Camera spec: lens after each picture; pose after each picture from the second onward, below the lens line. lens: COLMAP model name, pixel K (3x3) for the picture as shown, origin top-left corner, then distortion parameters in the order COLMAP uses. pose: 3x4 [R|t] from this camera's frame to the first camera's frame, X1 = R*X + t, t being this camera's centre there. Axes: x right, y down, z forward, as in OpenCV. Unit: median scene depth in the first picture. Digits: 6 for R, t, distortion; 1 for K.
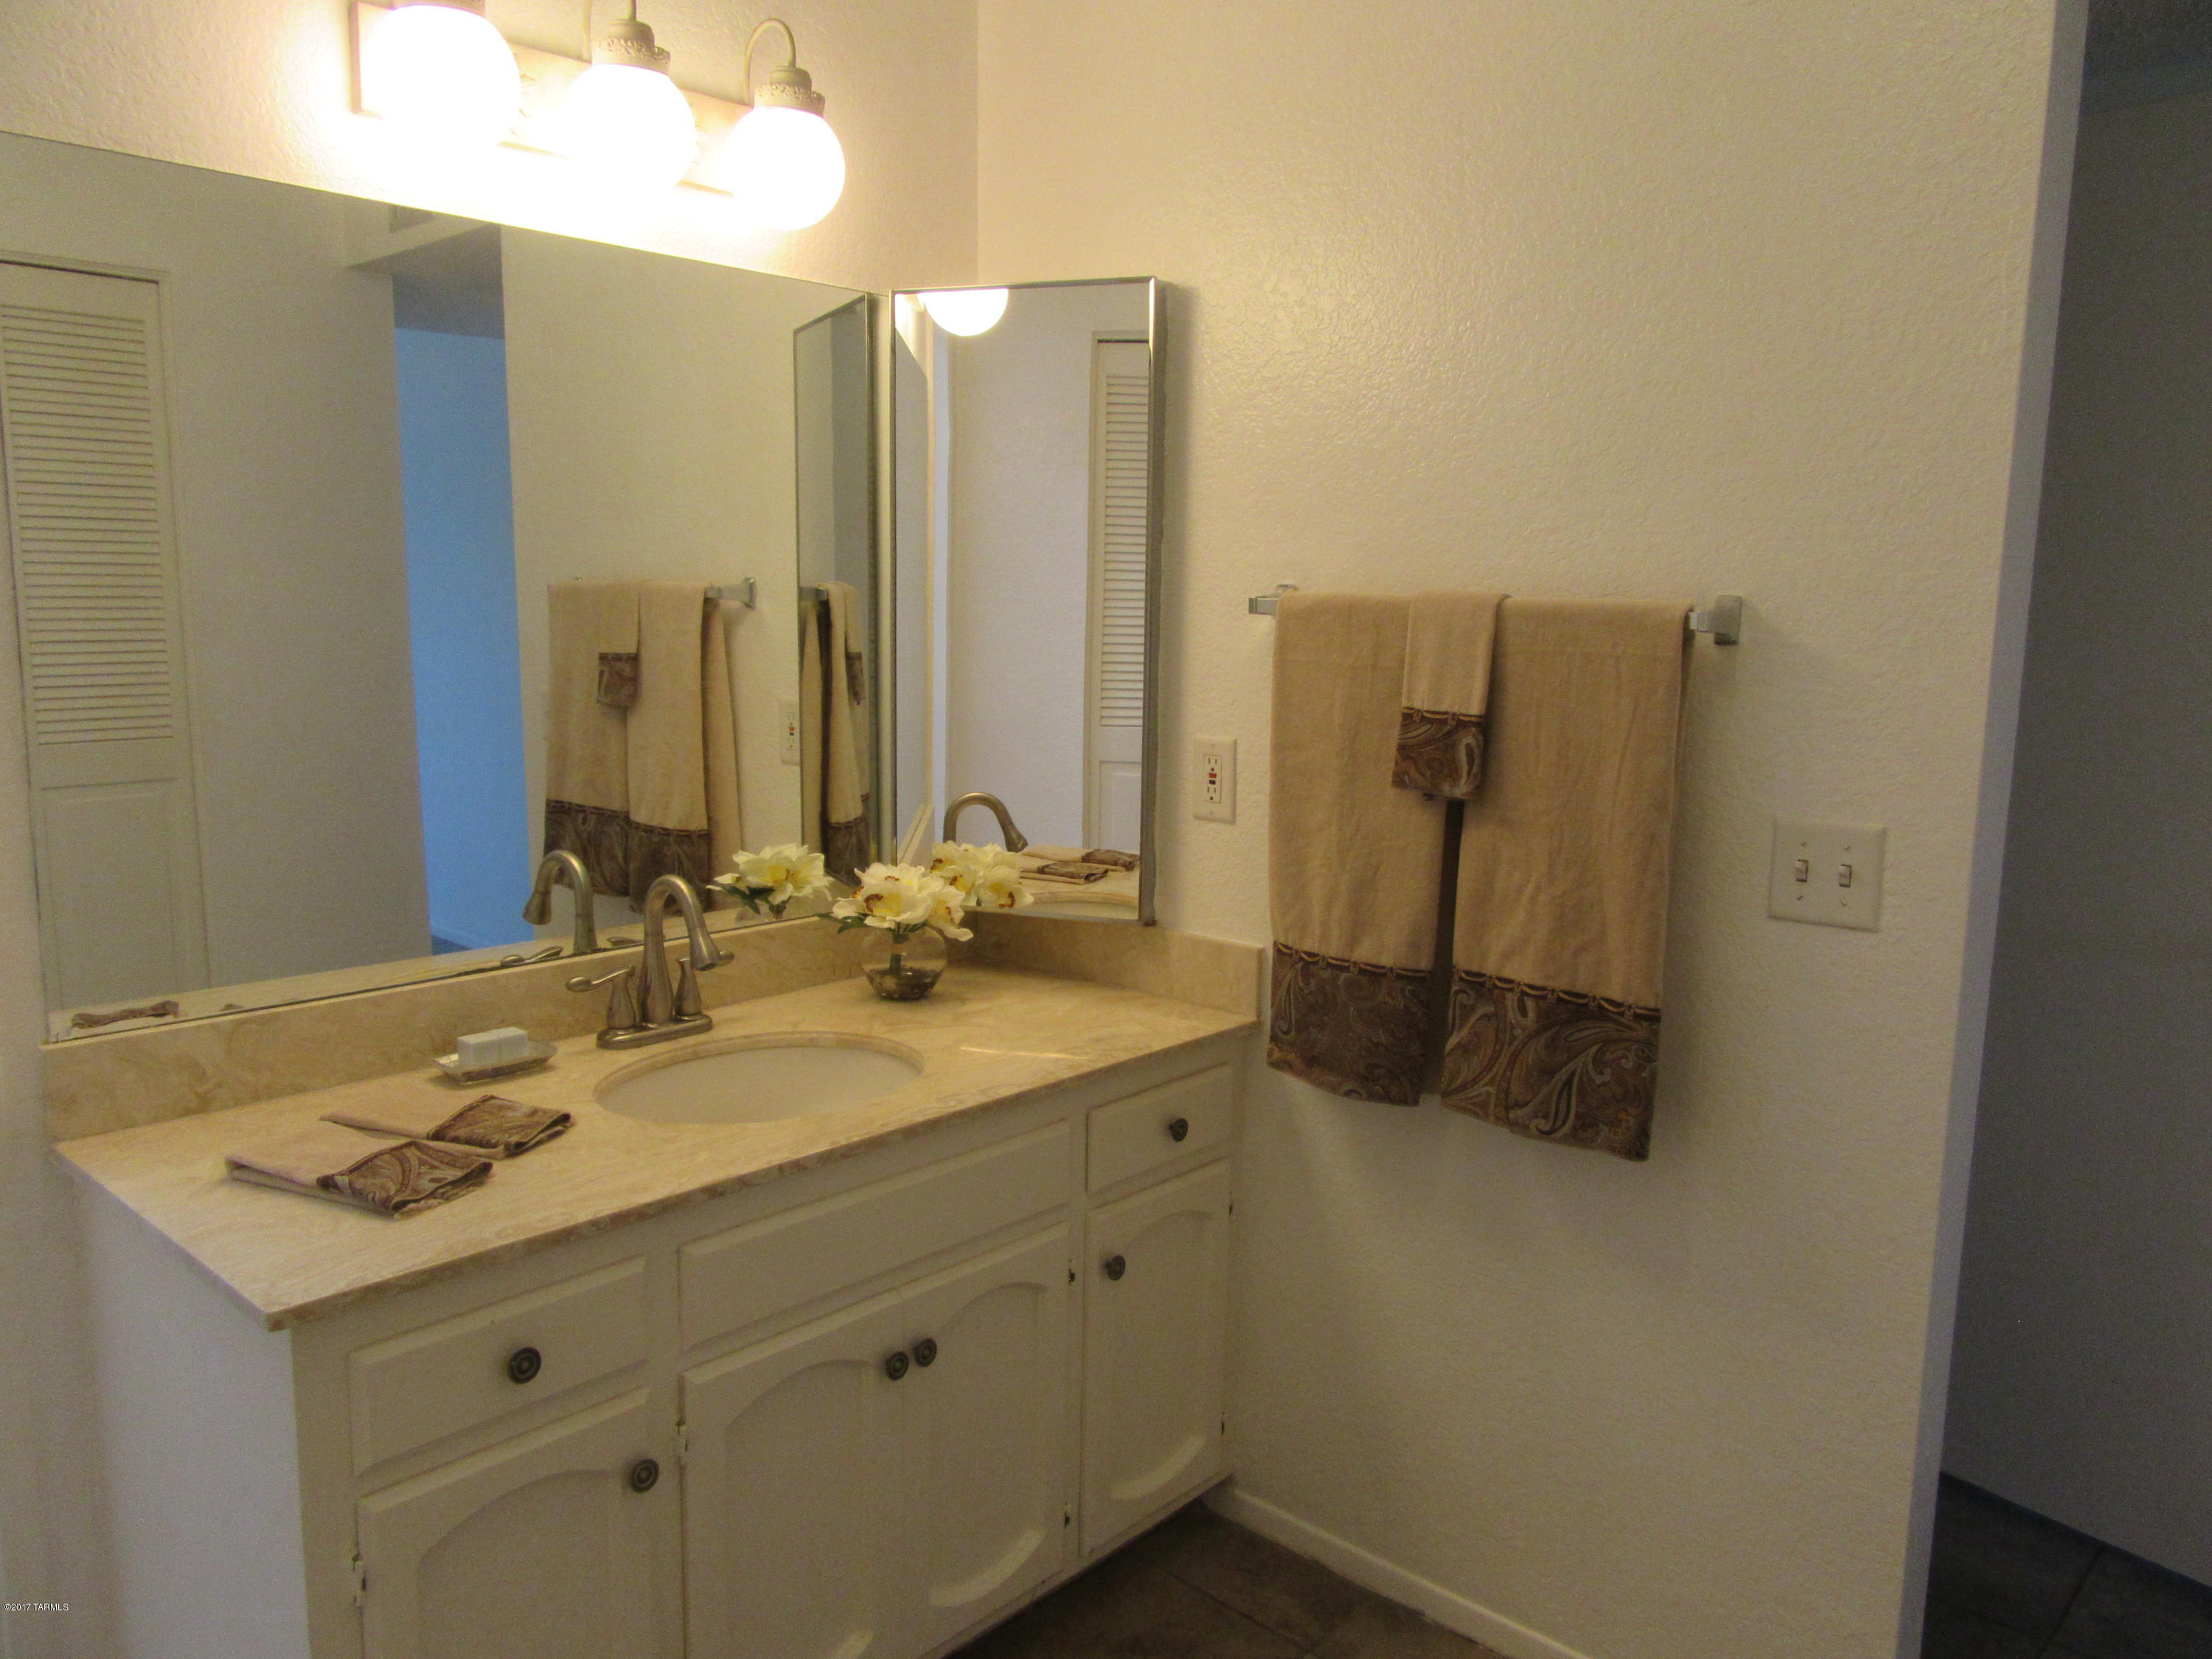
lens RADIAL K [[1646.7, 0, 1105.9], [0, 1646.7, 828.4], [0, 0, 1]] dist [0.002739, -0.004610]
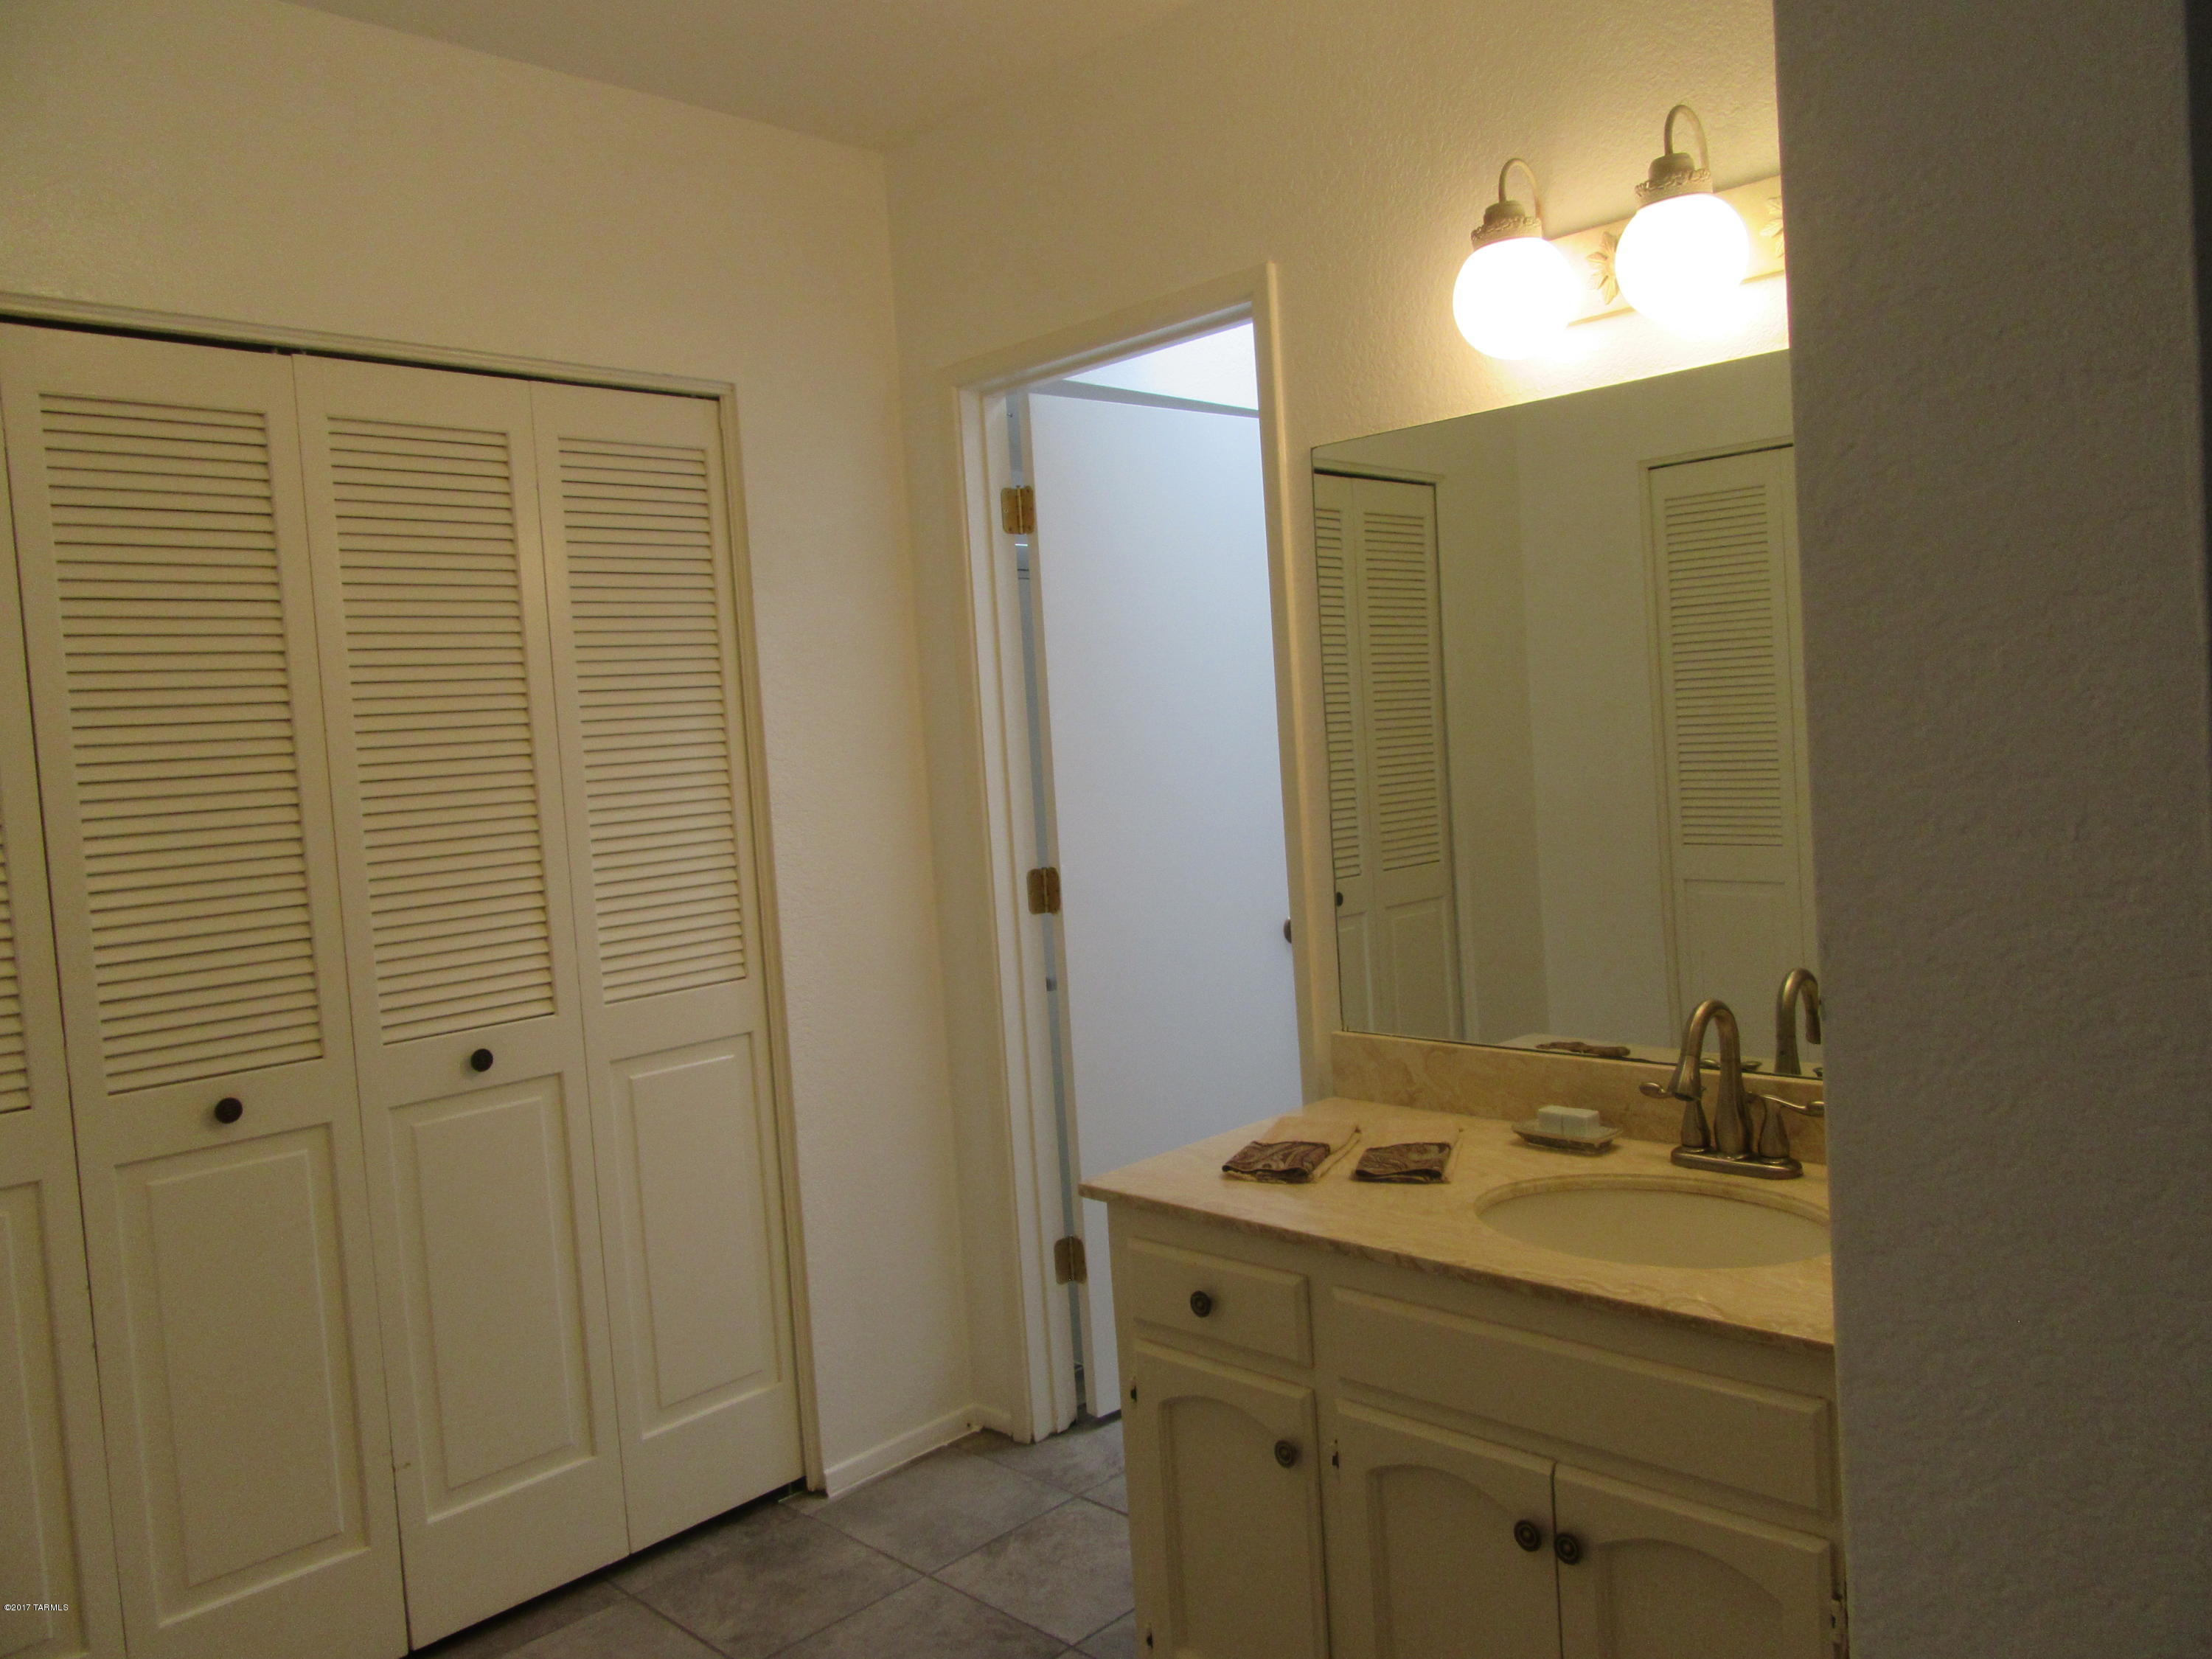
lens RADIAL K [[1646.7, 0, 1107.6], [0, 1646.7, 831.5], [0, 0, 1]] dist [0.002739, -0.004610]
pose [[-0.047082, 0.042644, -0.997980, 0.696499], [-0.082305, 0.995525, 0.046422, -0.083518], [0.995494, 0.084325, -0.043362, 0.666700]]
